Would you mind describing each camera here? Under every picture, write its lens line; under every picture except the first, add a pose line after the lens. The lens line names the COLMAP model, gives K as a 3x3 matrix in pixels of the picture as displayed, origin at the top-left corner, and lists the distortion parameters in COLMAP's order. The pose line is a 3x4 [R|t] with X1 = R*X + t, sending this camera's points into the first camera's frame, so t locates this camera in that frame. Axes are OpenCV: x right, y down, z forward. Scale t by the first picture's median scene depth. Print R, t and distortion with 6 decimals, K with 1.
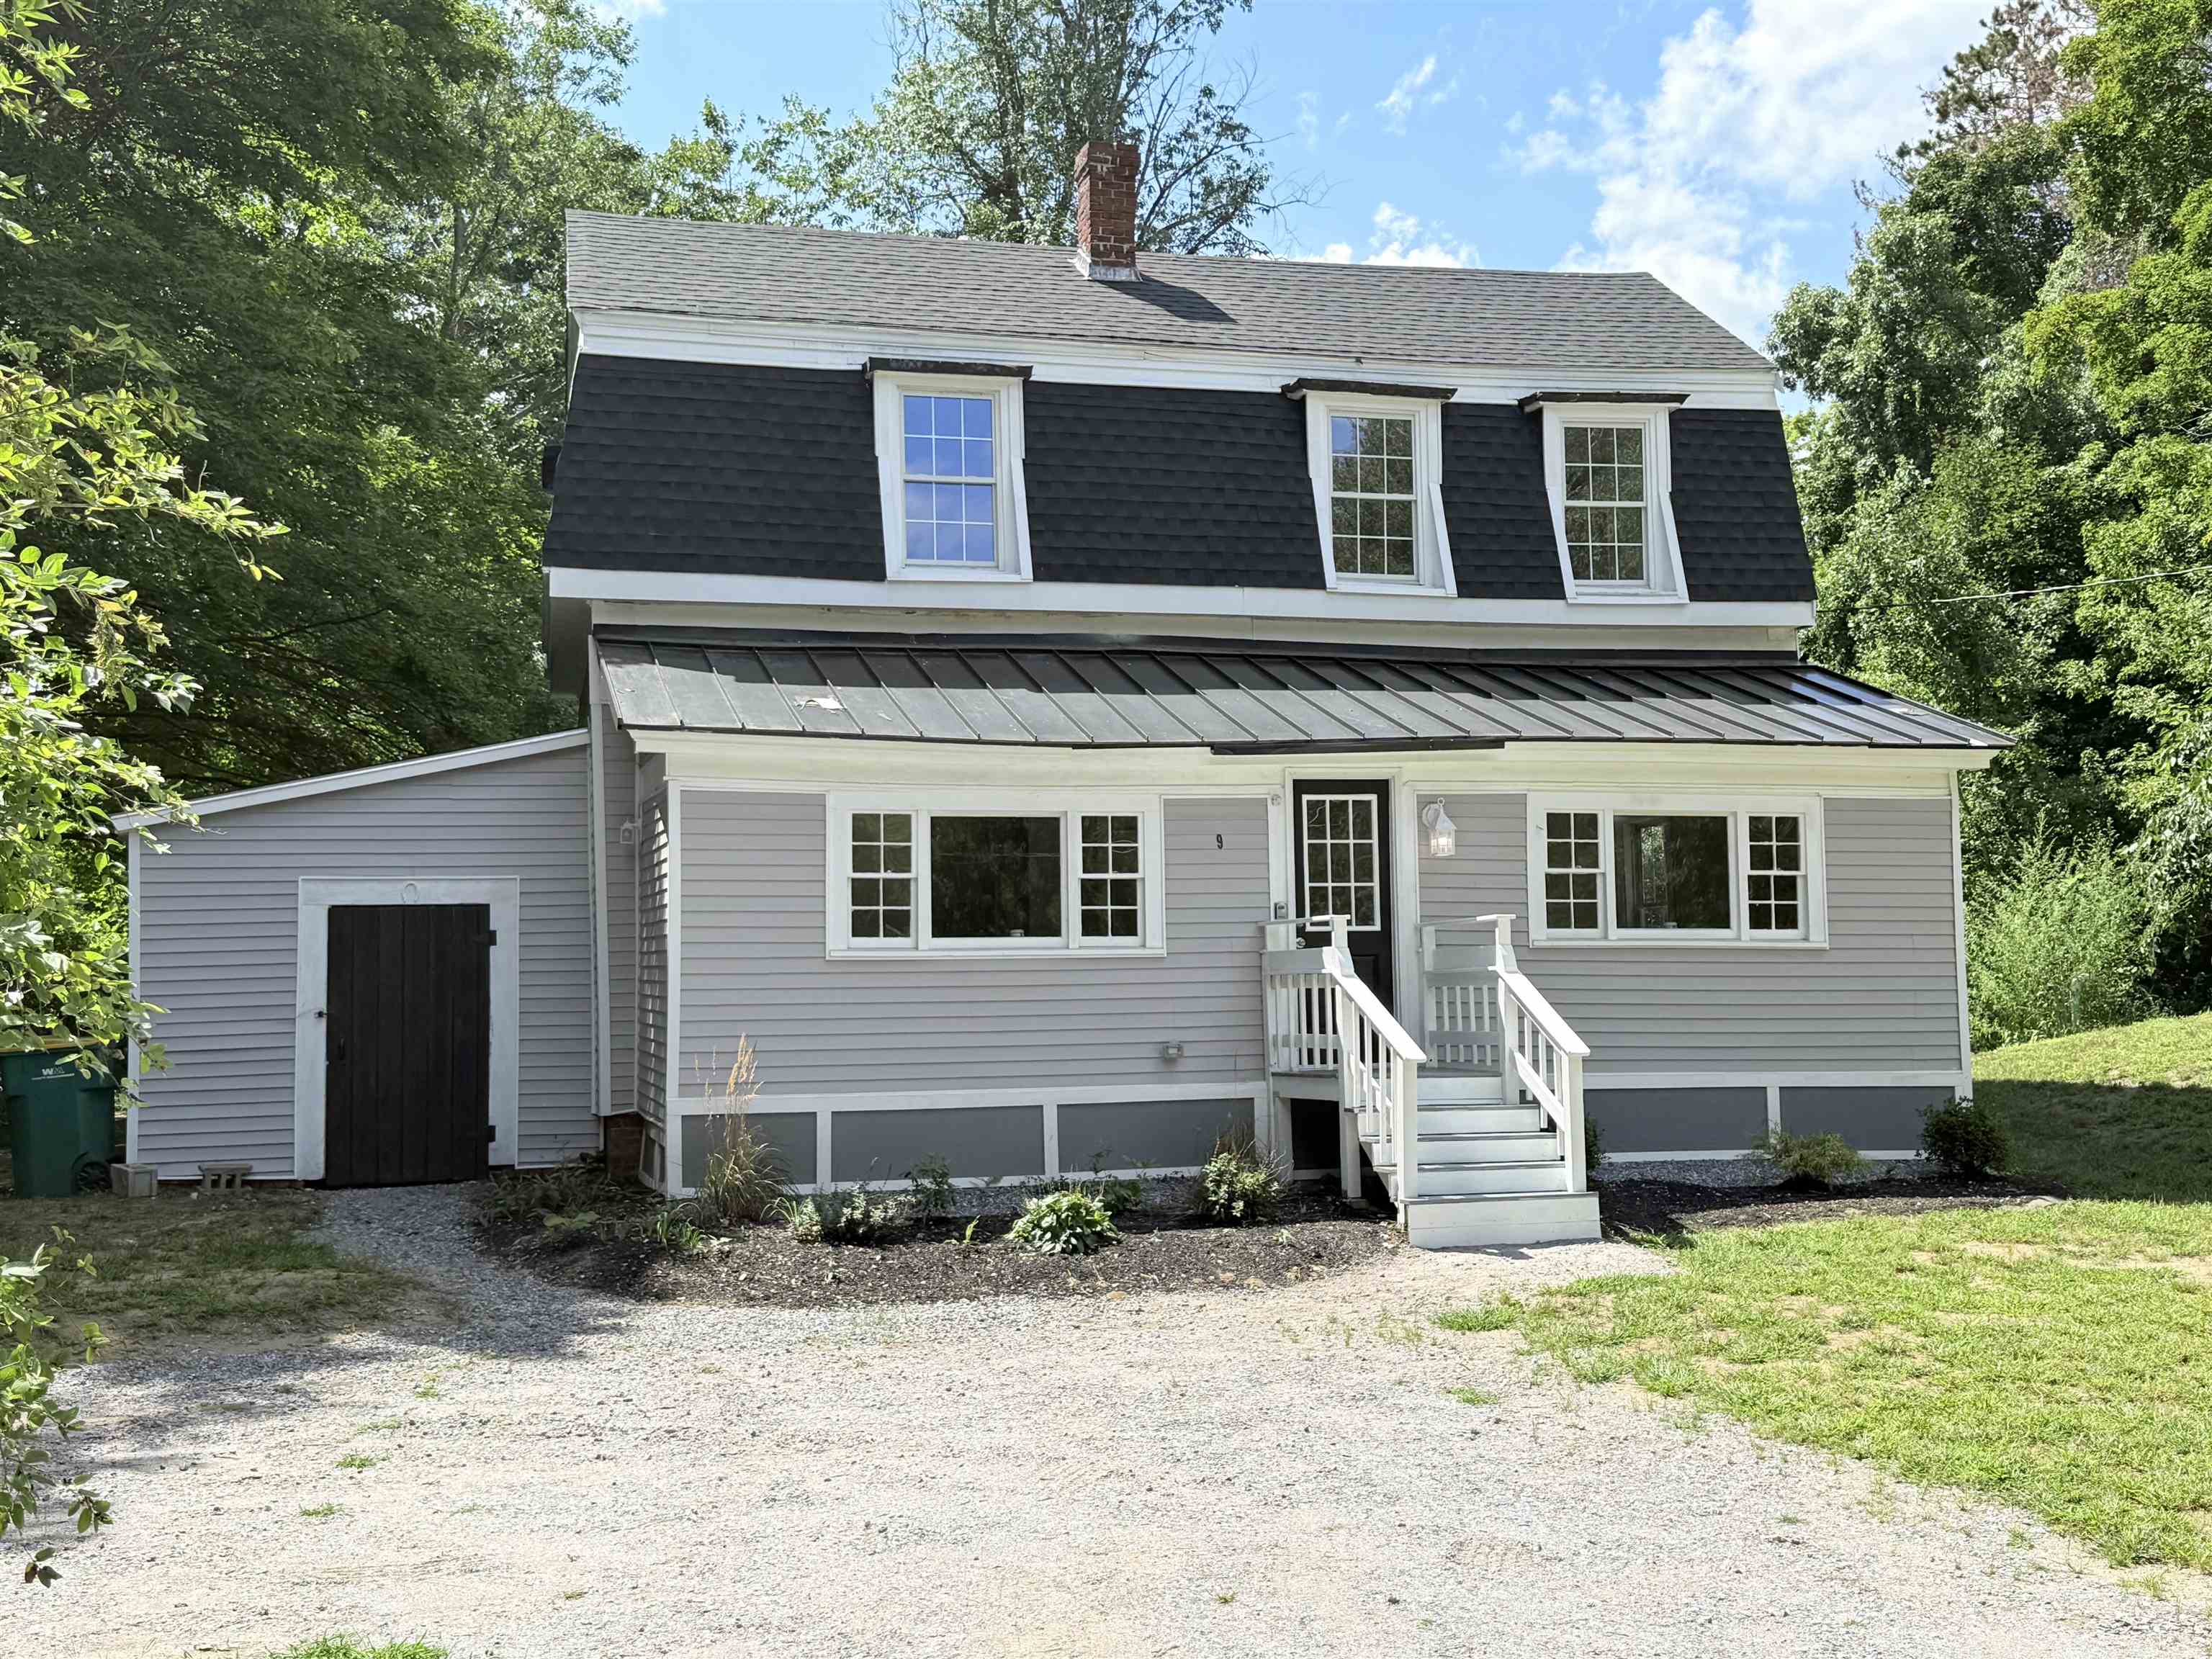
lens RADIAL K [[2384.9, 0, 1106.0], [0, 2384.9, 829.5], [0, 0, 1]] dist [0.092627, -0.003060]
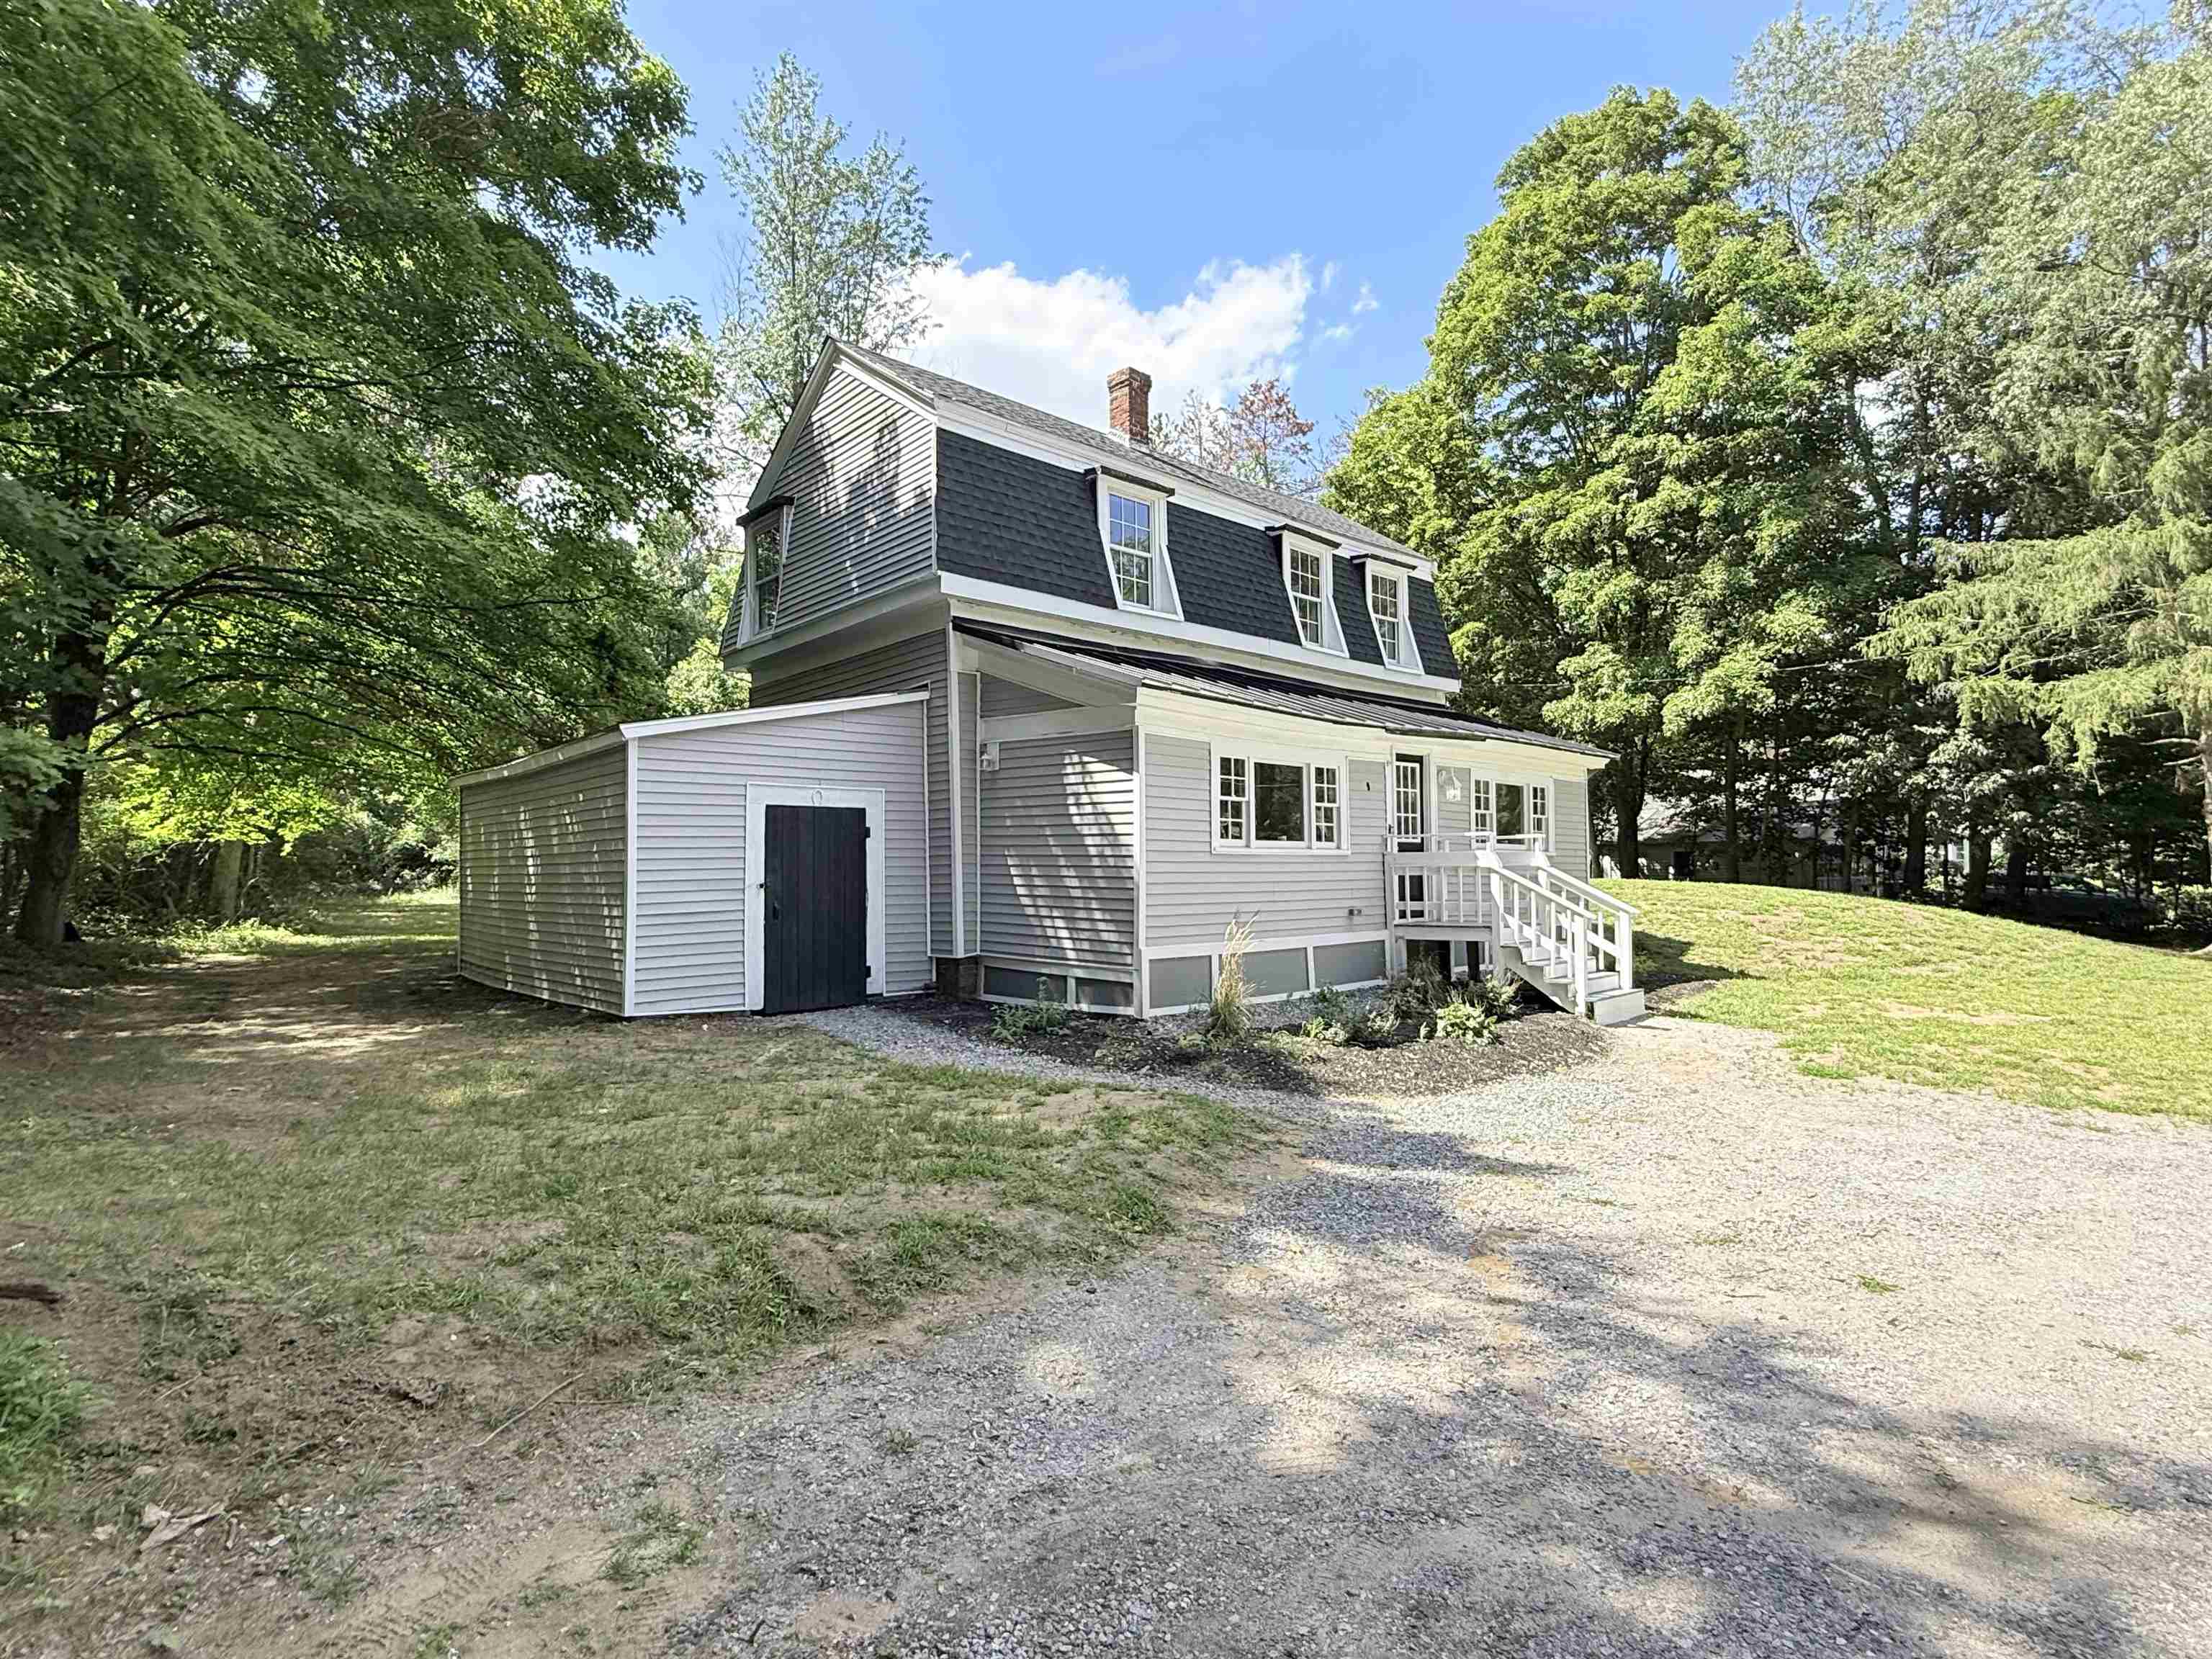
lens RADIAL K [[1108.7, 0, 1096.1], [0, 1108.7, 829.7], [0, 0, 1]] dist [0.001881, 0.000178]
pose [[0.883478, 0.027473, 0.467666, -0.453198], [-0.041727, 0.998926, 0.020146, 0.025678], [-0.466610, -0.037313, 0.883676, 0.377628]]
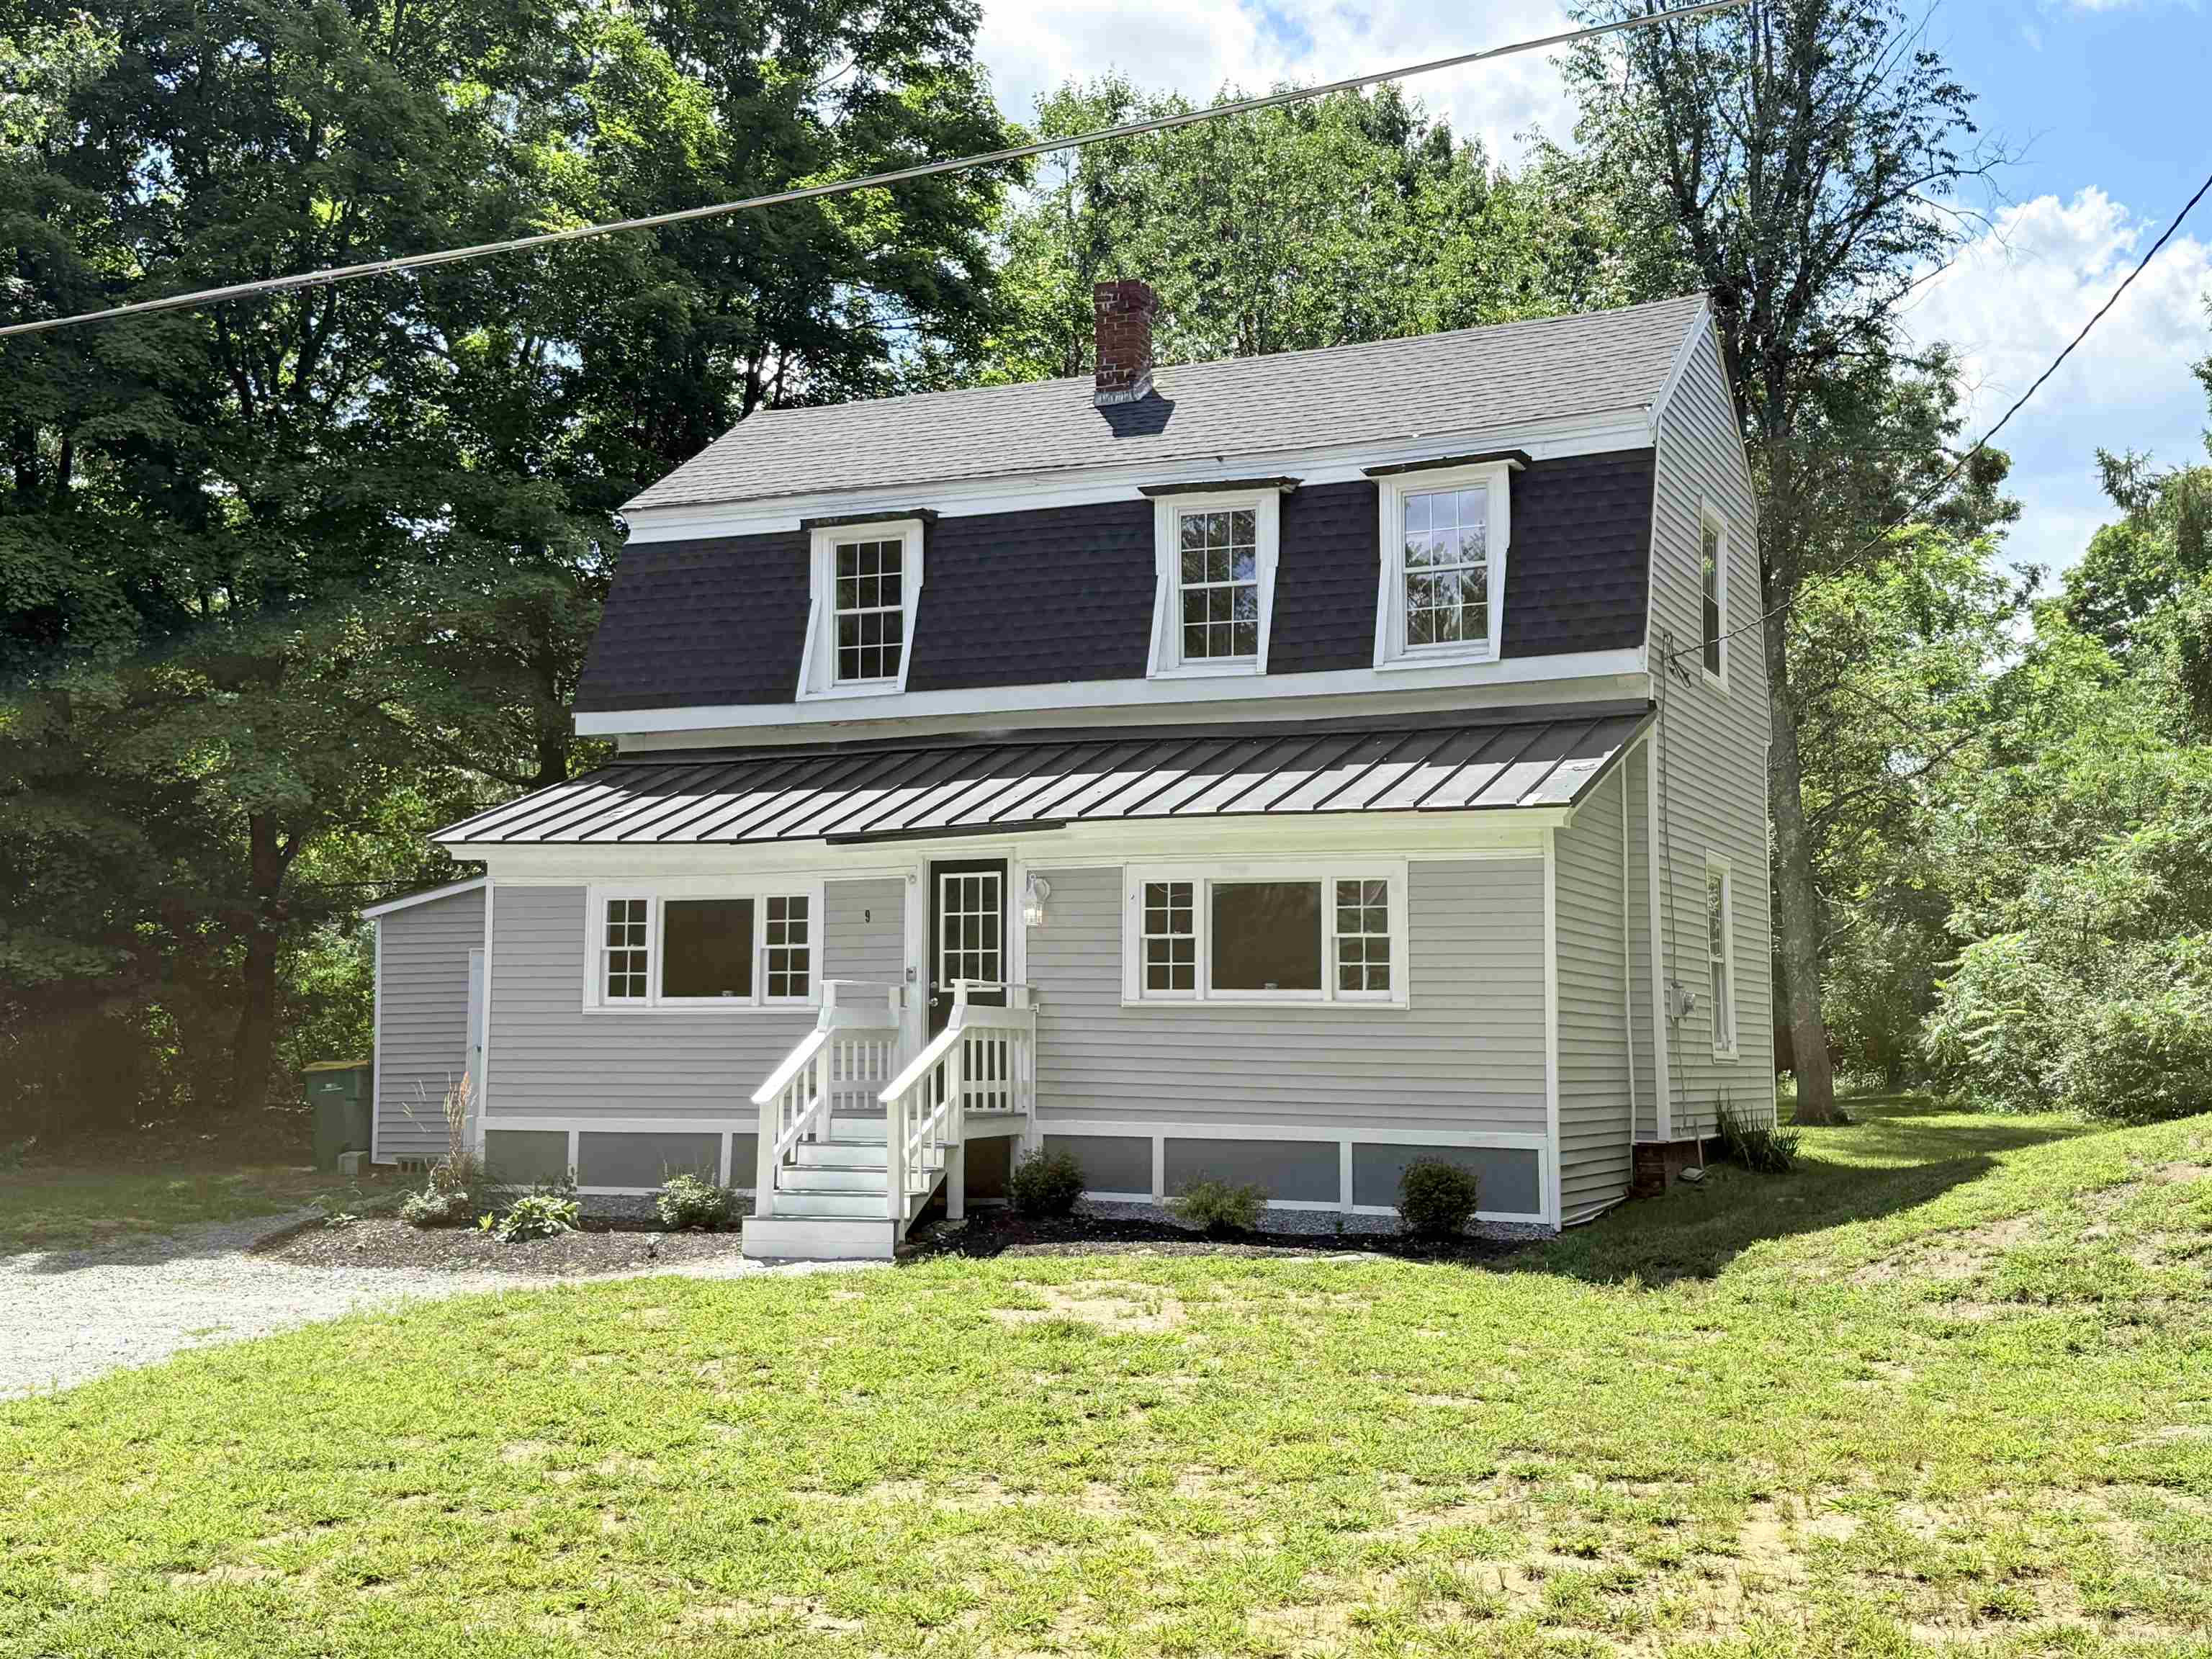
lens RADIAL K [[2587.0, 0, 1106.0], [0, 2587.0, 829.5], [0, 0, 1]] dist [0.111846, 0.003106]
pose [[0.784905, -0.035423, -0.618603, 0.880849], [0.028577, 0.999372, -0.020968, -0.007160], [0.618957, -0.001220, 0.785424, 0.058933]]
